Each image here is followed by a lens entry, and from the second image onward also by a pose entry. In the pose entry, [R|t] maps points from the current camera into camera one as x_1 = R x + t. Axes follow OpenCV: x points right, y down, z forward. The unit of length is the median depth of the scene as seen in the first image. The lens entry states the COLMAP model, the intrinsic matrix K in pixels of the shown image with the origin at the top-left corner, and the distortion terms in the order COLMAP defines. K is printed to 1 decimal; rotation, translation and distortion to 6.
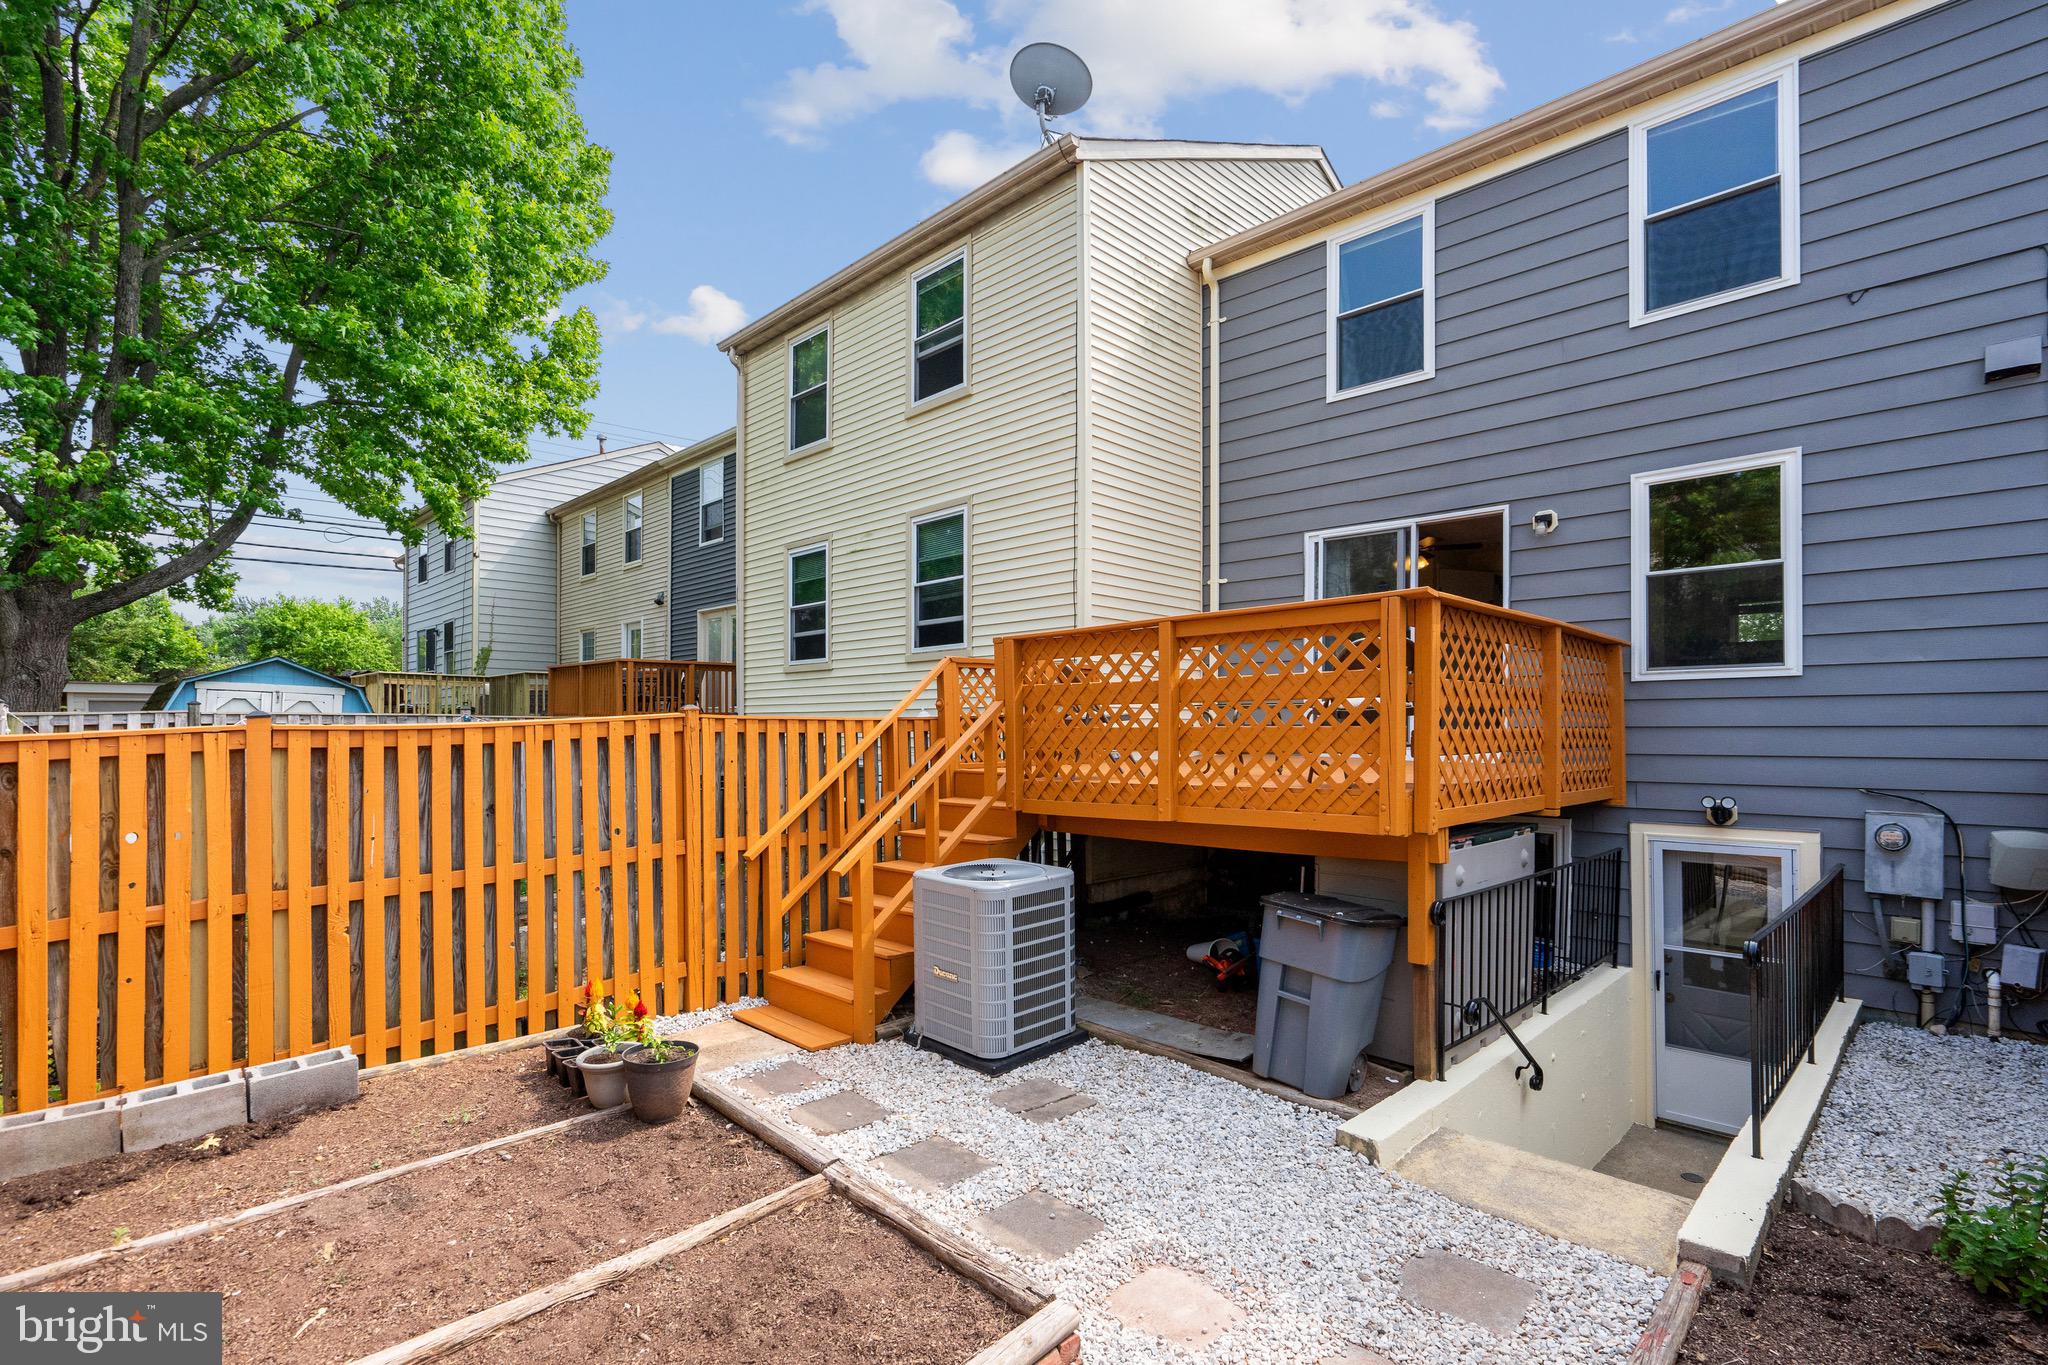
lens RADIAL K [[938.5, 0, 1024.0], [0, 938.5, 692.1], [0, 0, 1]] dist [-0.000356, 0.001281]
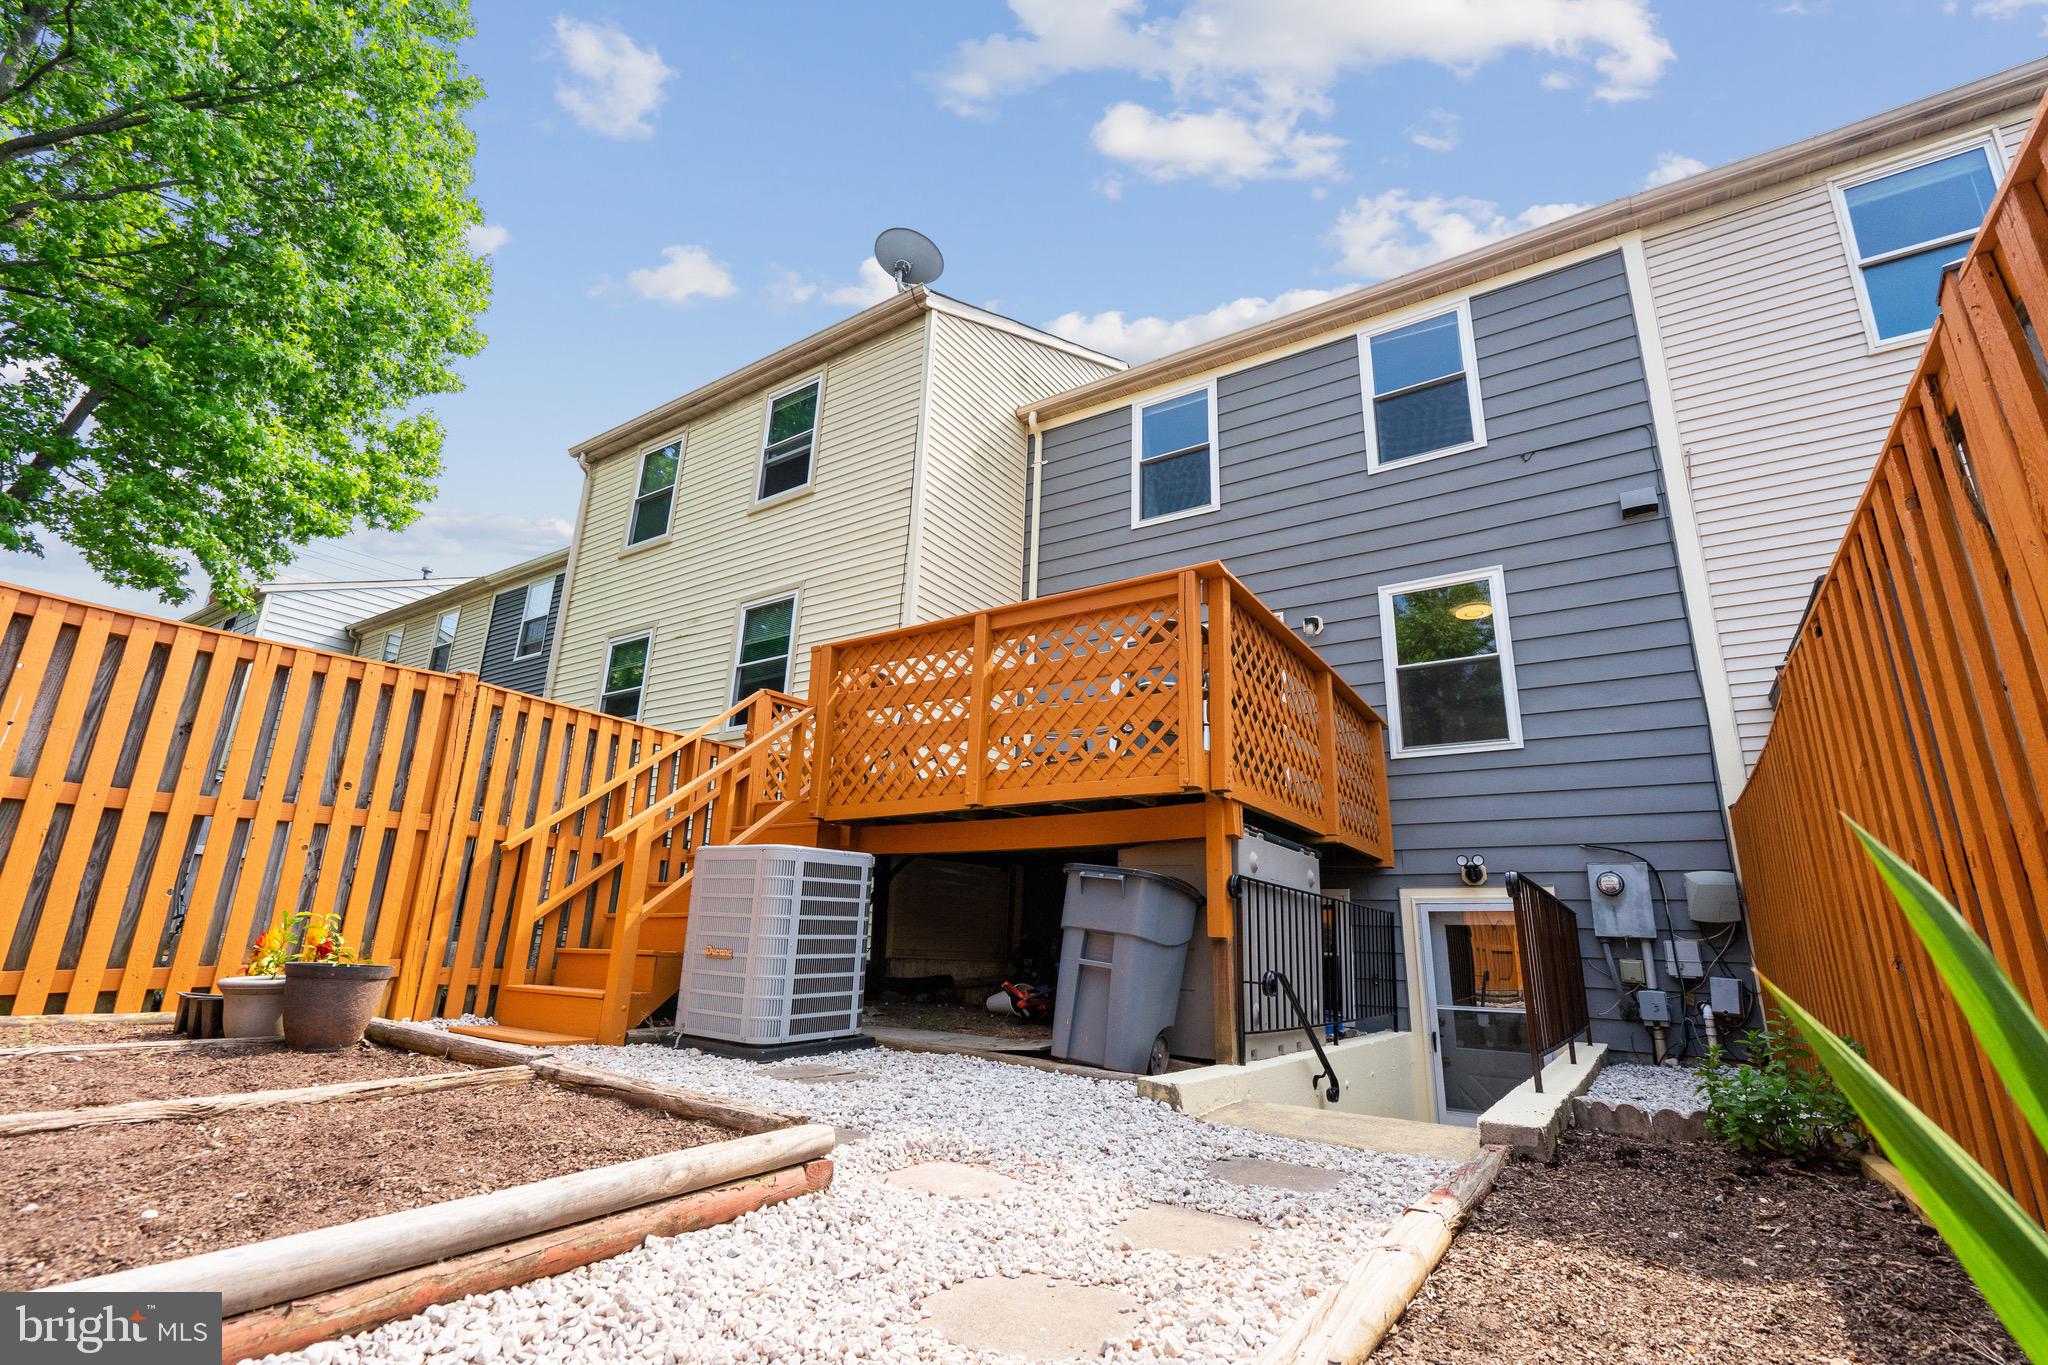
lens RADIAL K [[891.5, 0, 1023.1], [0, 891.5, 660.4], [0, 0, 1]] dist [-0.003830, 0.003496]
pose [[0.979843, 0.087577, 0.179551, 0.017064], [-0.037179, 0.963026, -0.266829, 0.182236], [-0.196280, 0.254775, 0.946870, 0.051708]]
